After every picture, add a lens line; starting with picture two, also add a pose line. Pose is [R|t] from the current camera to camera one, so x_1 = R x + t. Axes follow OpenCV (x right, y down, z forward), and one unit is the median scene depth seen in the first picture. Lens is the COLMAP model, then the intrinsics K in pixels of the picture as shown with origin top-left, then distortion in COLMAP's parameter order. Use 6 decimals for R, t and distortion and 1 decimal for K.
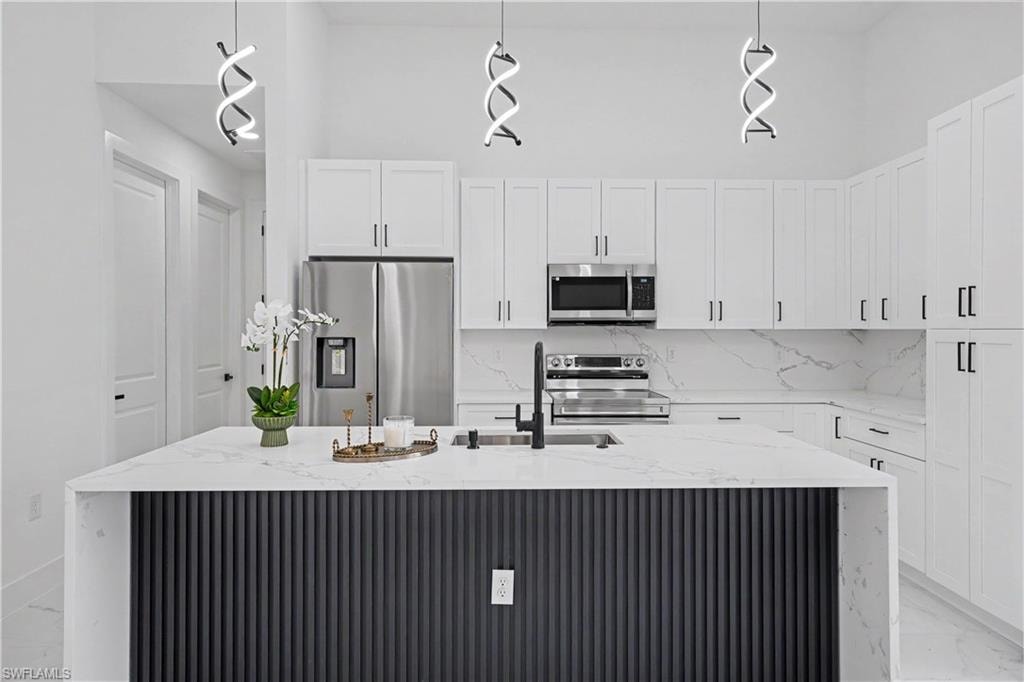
lens RADIAL K [[639.6, 0, 515.9], [0, 639.6, 328.7], [0, 0, 1]] dist [0.005593, 0.000674]
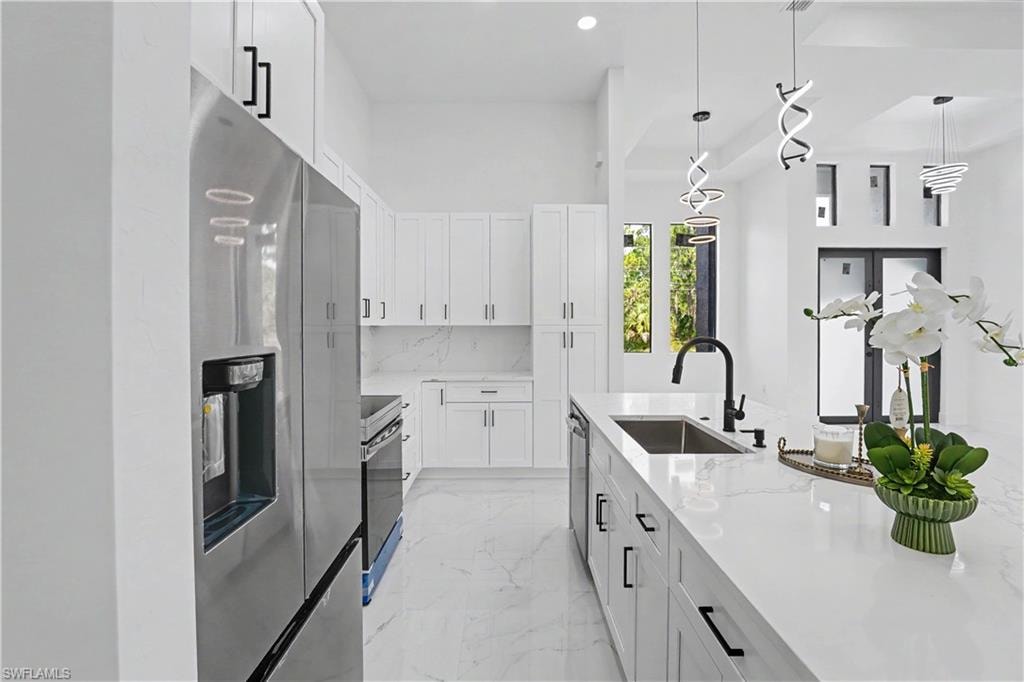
lens RADIAL K [[452.4, 0, 511.5], [0, 452.4, 328.6], [0, 0, 1]] dist [-0.015551, 0.000235]
pose [[0.021055, -0.010397, 0.999724, -0.421981], [-0.000572, 0.999946, 0.010411, -0.002344], [-0.999778, -0.000791, 0.021048, 0.759238]]
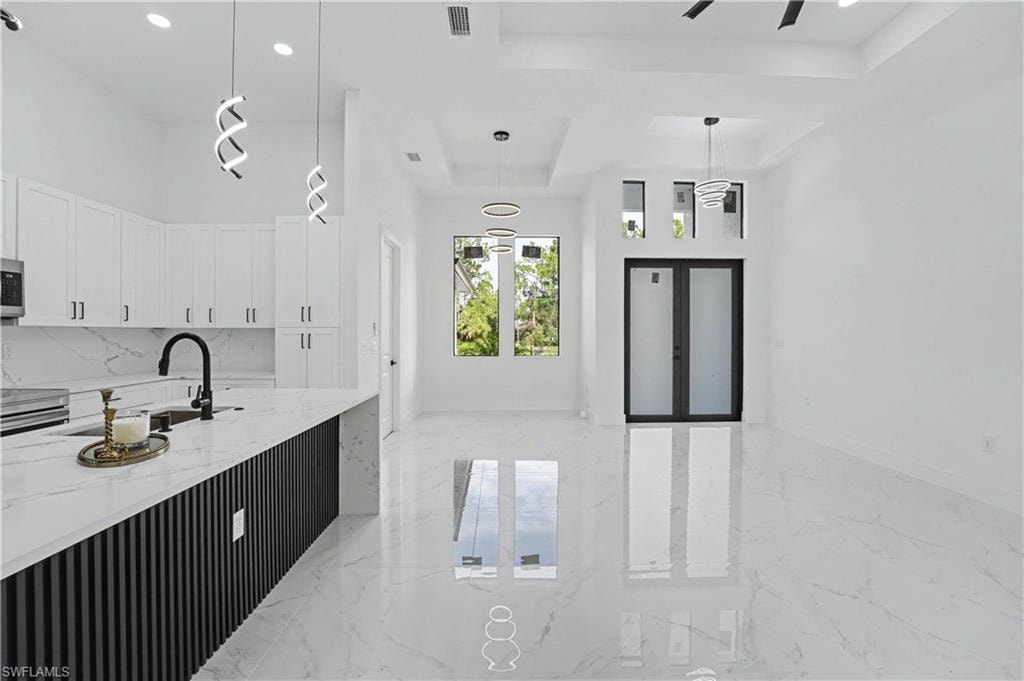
lens RADIAL K [[423.9, 0, 510.4], [0, 423.9, 335.7], [0, 0, 1]] dist [-0.020366, 0.000021]
pose [[0.008042, -0.008017, 0.999936, -0.424954], [-0.002710, 0.999964, 0.008039, 0.008927], [-0.999964, -0.002774, 0.008020, 0.225795]]
